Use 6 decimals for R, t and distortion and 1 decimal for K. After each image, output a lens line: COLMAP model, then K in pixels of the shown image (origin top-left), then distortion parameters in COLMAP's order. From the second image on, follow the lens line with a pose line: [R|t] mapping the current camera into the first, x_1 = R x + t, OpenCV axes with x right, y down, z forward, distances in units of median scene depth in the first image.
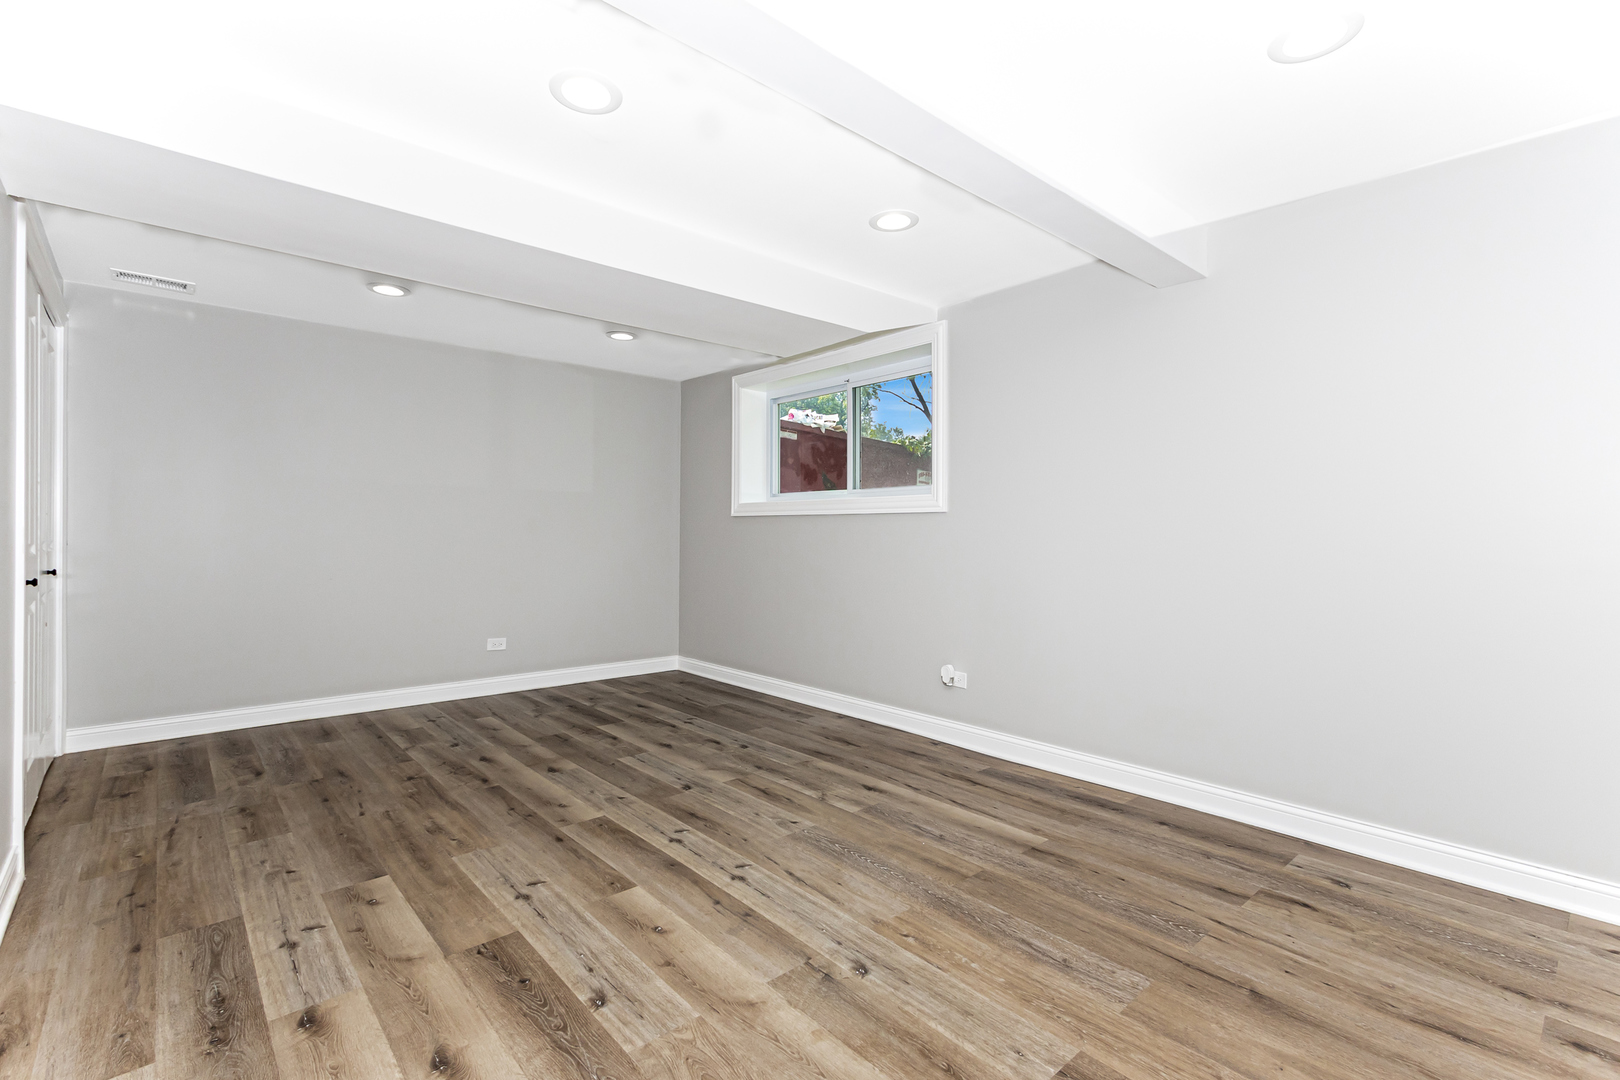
lens RADIAL K [[728.4, 0, 797.4], [0, 728.4, 537.5], [0, 0, 1]] dist [0.016529, -0.001335]
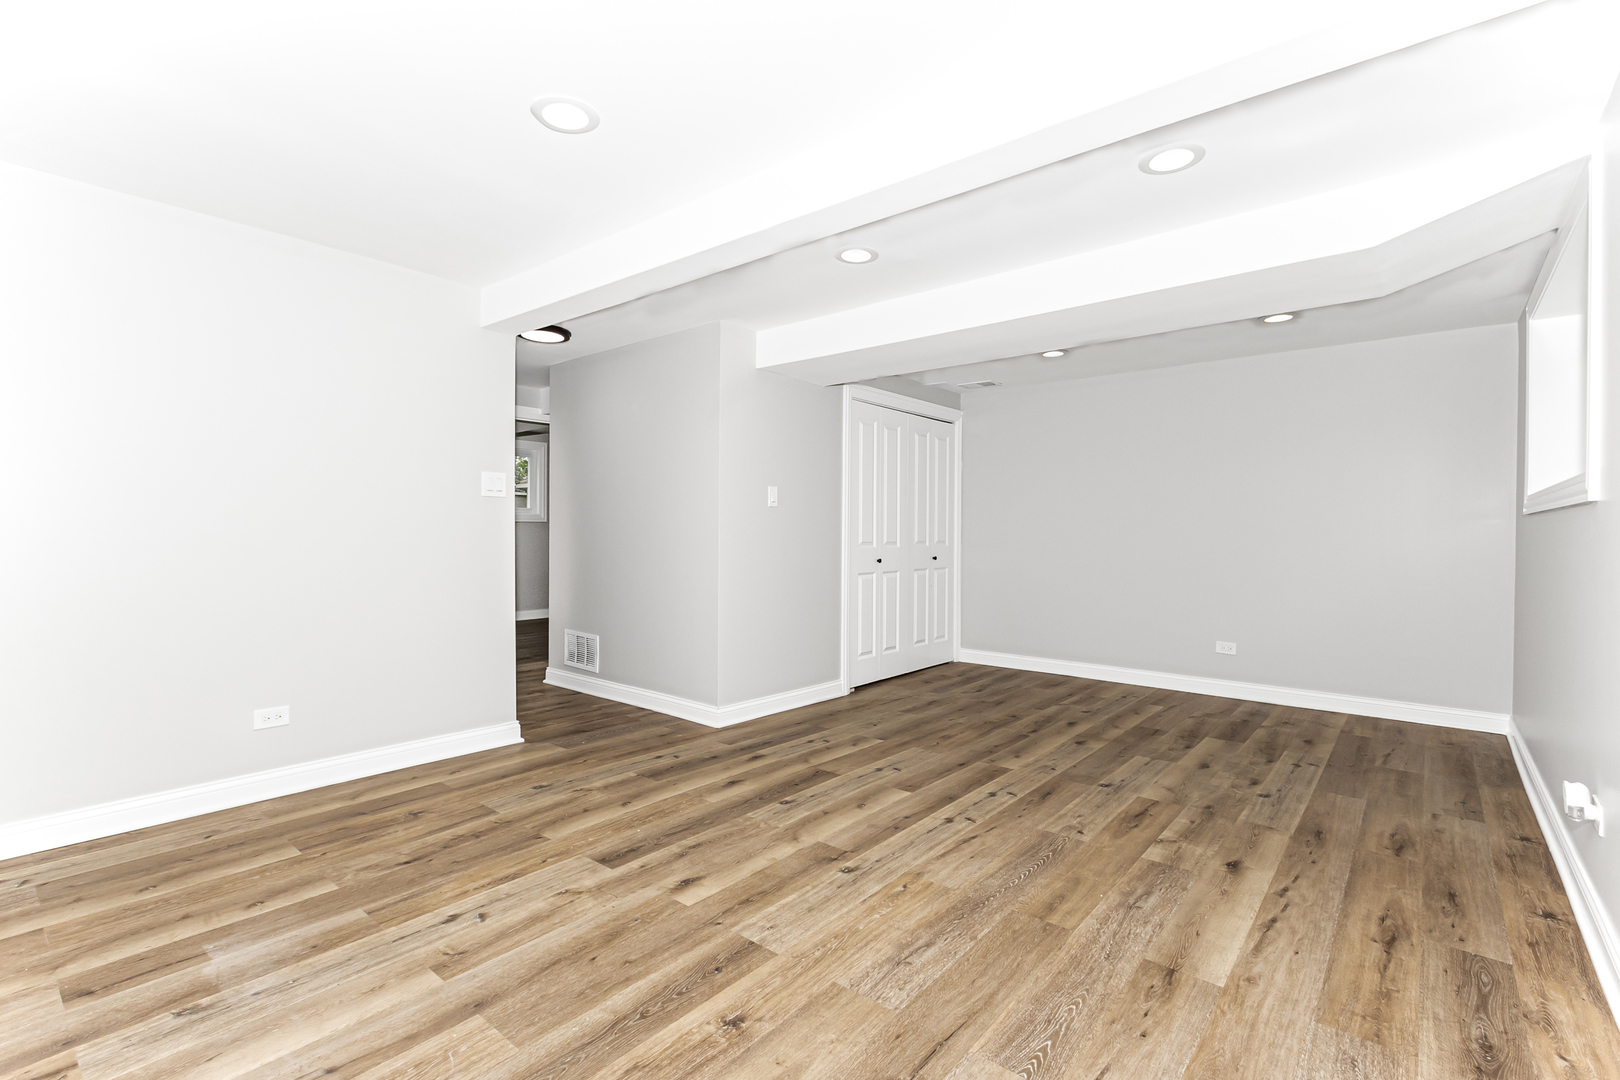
lens RADIAL K [[728.4, 0, 796.8], [0, 728.4, 539.2], [0, 0, 1]] dist [0.016529, -0.001335]
pose [[0.142200, 0.000688, -0.989838, 0.914637], [-0.008707, 0.999962, -0.000556, 0.003502], [0.989800, 0.008697, 0.142200, 0.487298]]
